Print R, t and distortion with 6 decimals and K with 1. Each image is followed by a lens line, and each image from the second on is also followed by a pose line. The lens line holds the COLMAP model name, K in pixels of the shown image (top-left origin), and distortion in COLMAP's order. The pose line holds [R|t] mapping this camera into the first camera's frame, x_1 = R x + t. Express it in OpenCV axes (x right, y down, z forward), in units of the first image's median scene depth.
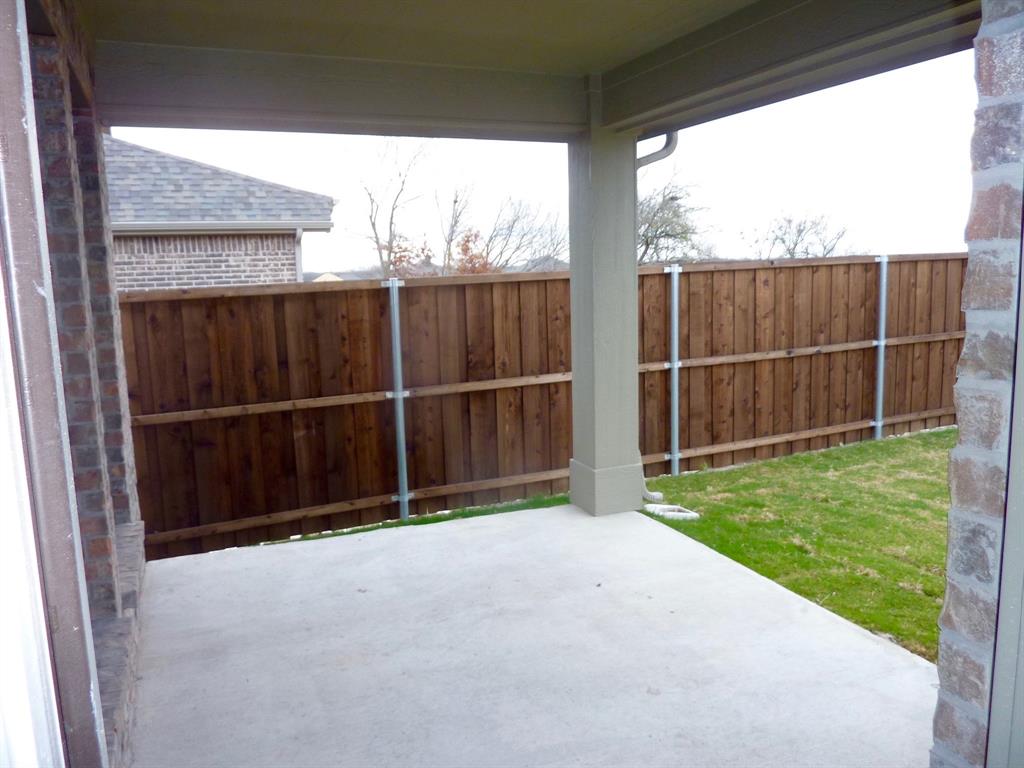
lens RADIAL K [[782.7, 0, 513.6], [0, 782.7, 380.1], [0, 0, 1]] dist [-0.010621, -0.029887]
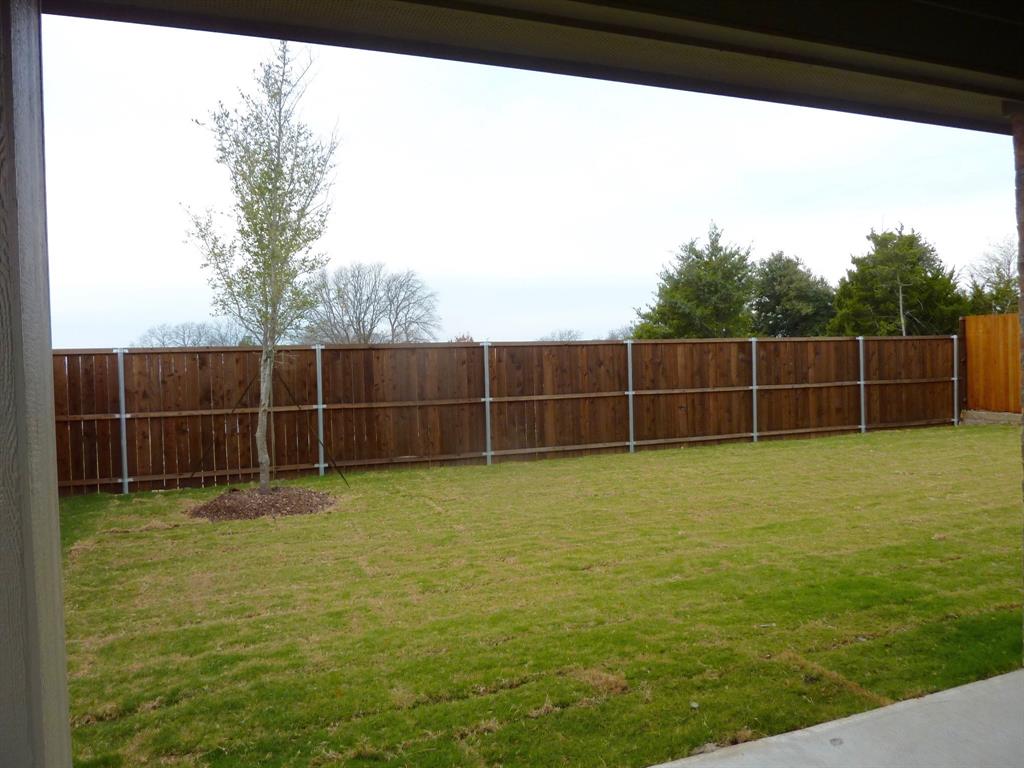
lens RADIAL K [[782.7, 0, 512.6], [0, 782.7, 382.3], [0, 0, 1]] dist [-0.010621, -0.029887]
pose [[0.042296, 0.001890, 0.999103, -0.181703], [0.167829, 0.985775, -0.008970, -0.041009], [-0.984908, 0.168058, 0.041377, 0.564467]]
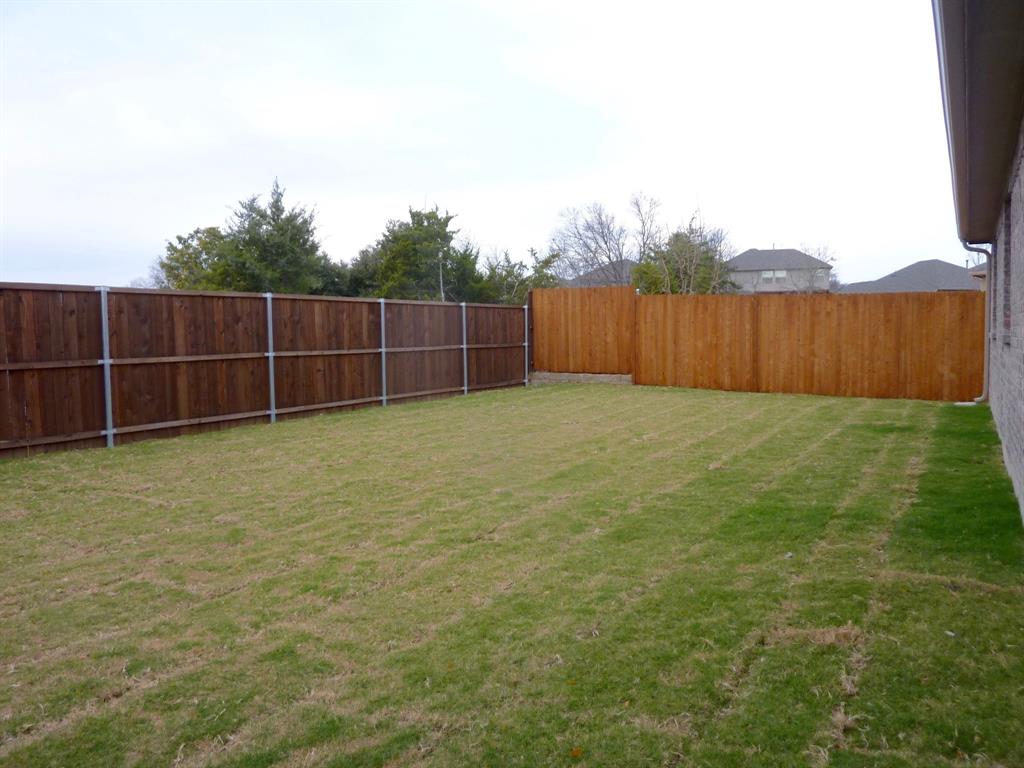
lens RADIAL K [[782.7, 0, 510.4], [0, 782.7, 382.9], [0, 0, 1]] dist [-0.010621, -0.029887]
pose [[-0.582347, -0.019042, 0.812718, 0.091195], [0.143415, 0.981639, 0.125763, -0.061974], [-0.800190, 0.189793, -0.568924, 0.929948]]
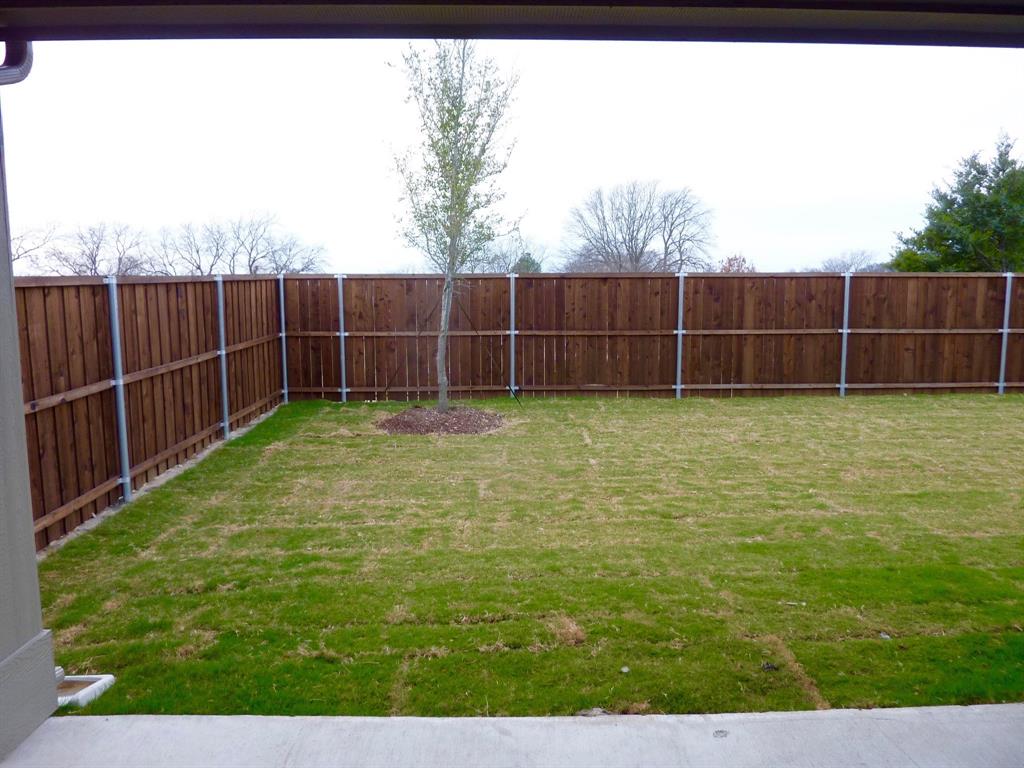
lens RADIAL K [[782.7, 0, 514.8], [0, 782.7, 382.5], [0, 0, 1]] dist [-0.010621, -0.029887]
pose [[0.382041, -0.088187, 0.919928, -0.155069], [0.125003, 0.991219, 0.043109, -0.037443], [-0.915652, 0.098525, 0.389710, 0.364574]]
